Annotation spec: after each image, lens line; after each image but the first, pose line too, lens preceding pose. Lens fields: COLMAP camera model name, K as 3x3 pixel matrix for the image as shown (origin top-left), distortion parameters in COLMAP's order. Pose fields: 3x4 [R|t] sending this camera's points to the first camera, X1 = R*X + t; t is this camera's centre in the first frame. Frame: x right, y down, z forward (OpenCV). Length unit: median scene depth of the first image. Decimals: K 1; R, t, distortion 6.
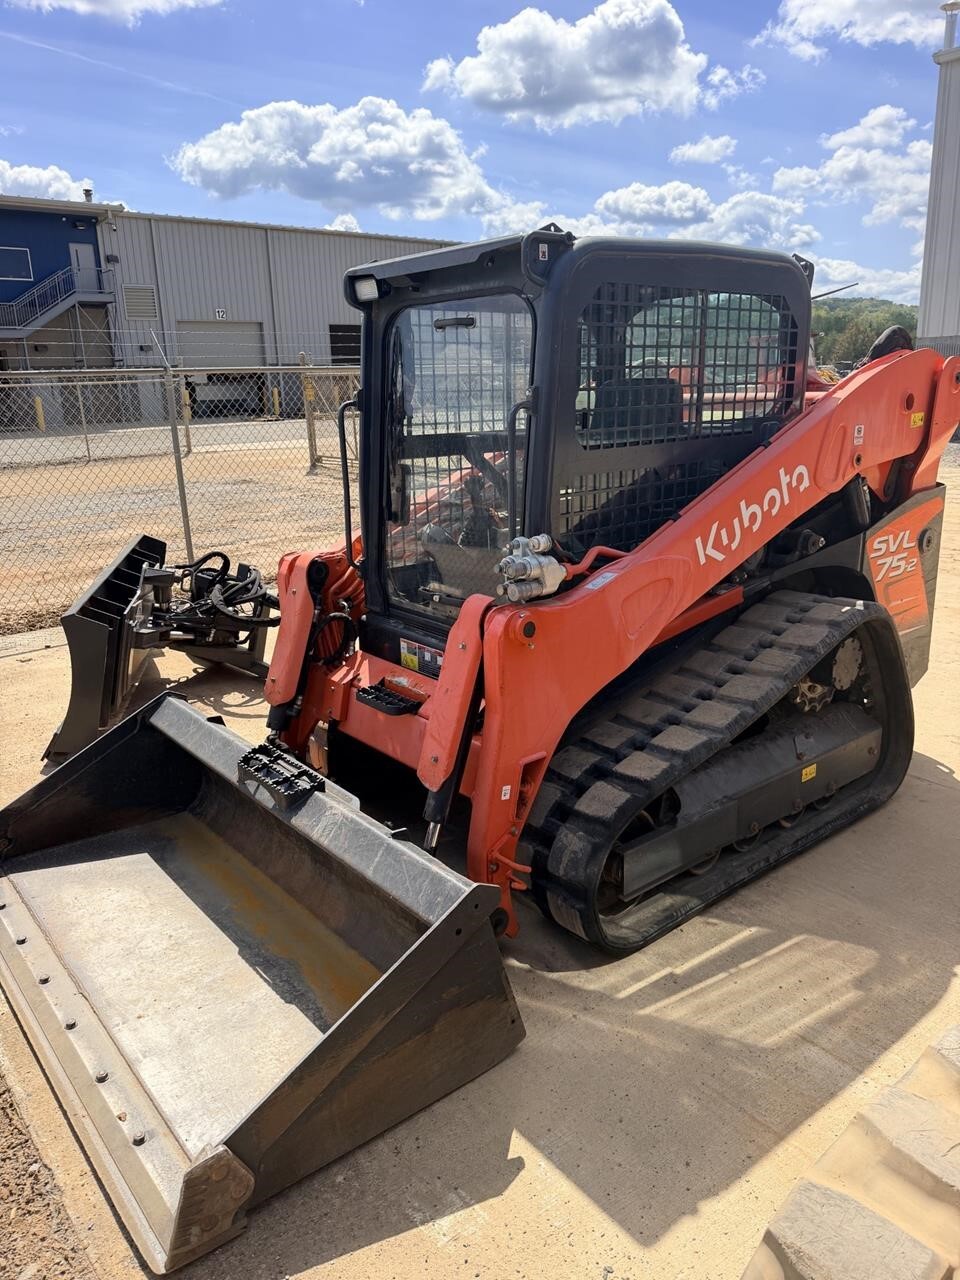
lens RADIAL K [[935.0, 0, 467.3], [0, 935.0, 650.8], [0, 0, 1]] dist [-0.037968, -0.005660]
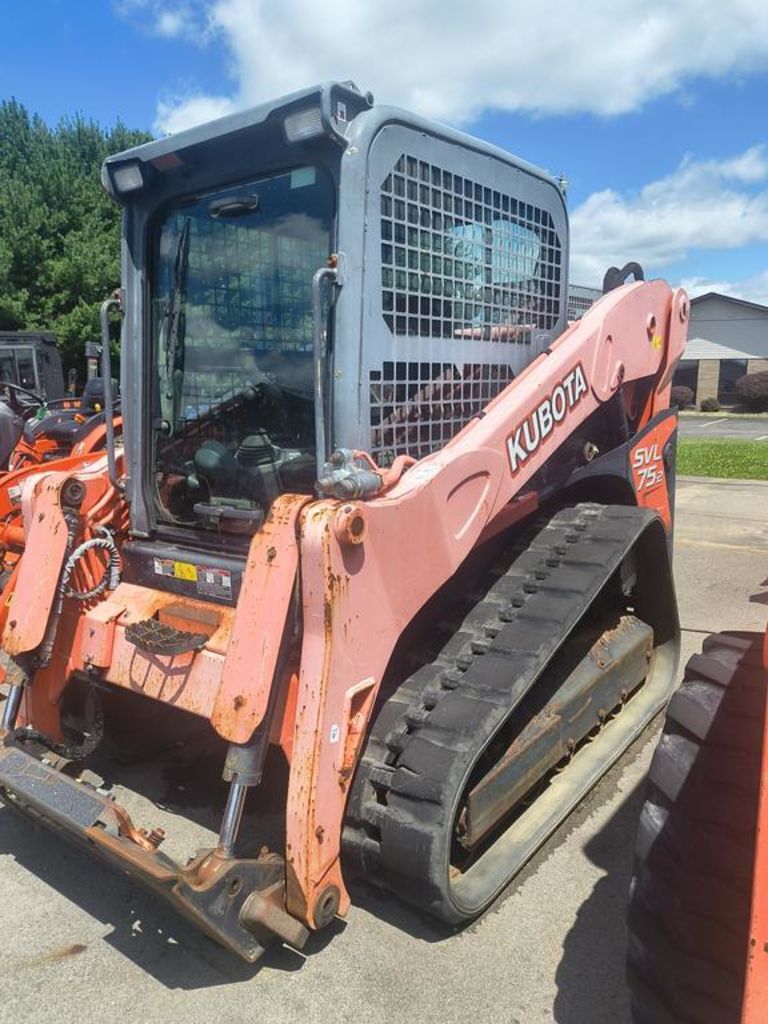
lens RADIAL K [[743.0, 0, 373.0], [0, 743.0, 495.0], [0, 0, 1]] dist [-0.007157, 0.000324]
pose [[0.971184, -0.026588, 0.236844, -0.056657], [0.059439, 0.989378, -0.132662, 0.026698], [-0.230801, 0.142916, 0.962448, 0.295206]]
